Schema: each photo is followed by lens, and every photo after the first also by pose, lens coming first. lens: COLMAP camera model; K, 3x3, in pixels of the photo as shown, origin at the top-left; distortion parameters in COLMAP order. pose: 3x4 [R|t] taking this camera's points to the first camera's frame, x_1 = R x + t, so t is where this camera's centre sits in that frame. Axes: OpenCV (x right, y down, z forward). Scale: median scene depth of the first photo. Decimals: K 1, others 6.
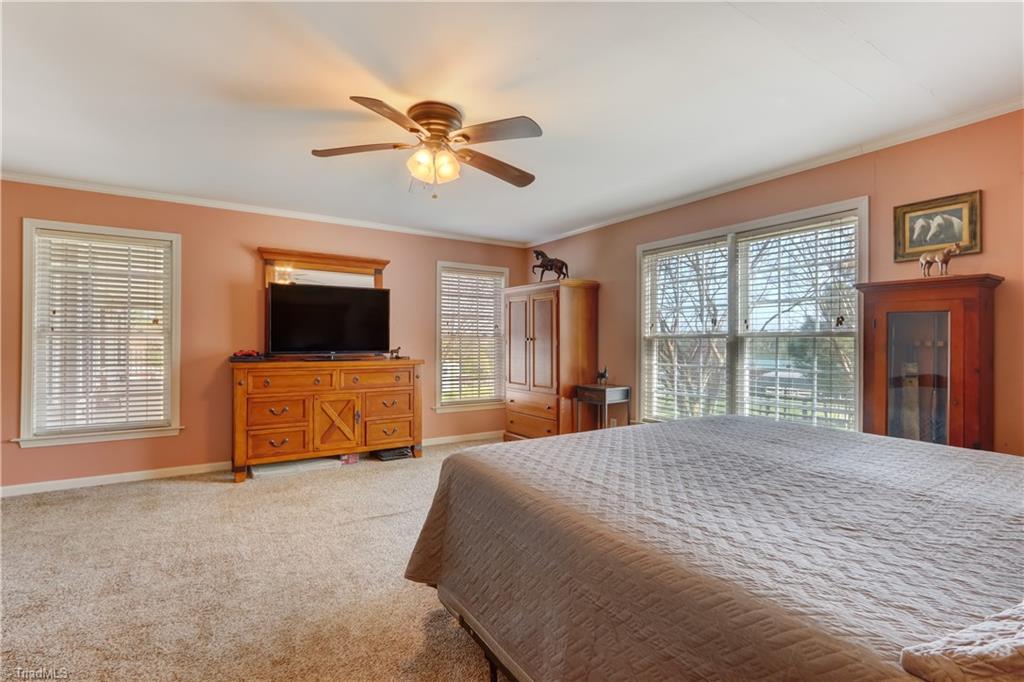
lens RADIAL K [[487.9, 0, 506.3], [0, 487.9, 331.4], [0, 0, 1]] dist [-0.004963, -0.000903]
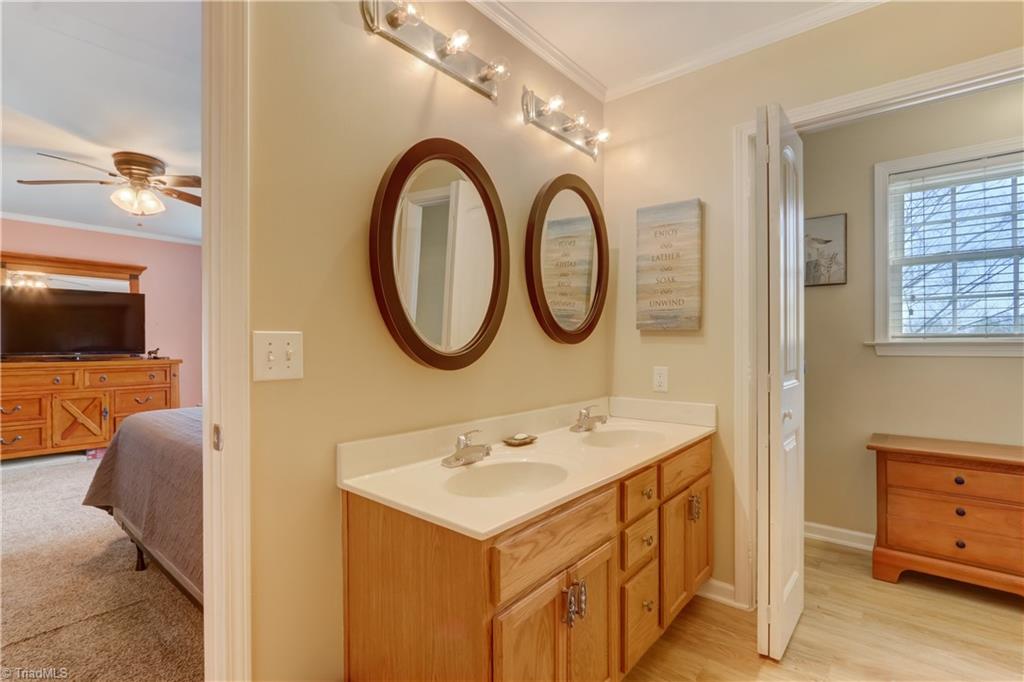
lens RADIAL K [[487.9, 0, 506.3], [0, 487.9, 331.4], [0, 0, 1]] dist [-0.004963, -0.000903]
pose [[0.953993, -0.007268, 0.299739, 0.217903], [0.009931, 0.999924, -0.007363, 0.012806], [-0.299663, 0.010001, 0.953993, -0.282773]]
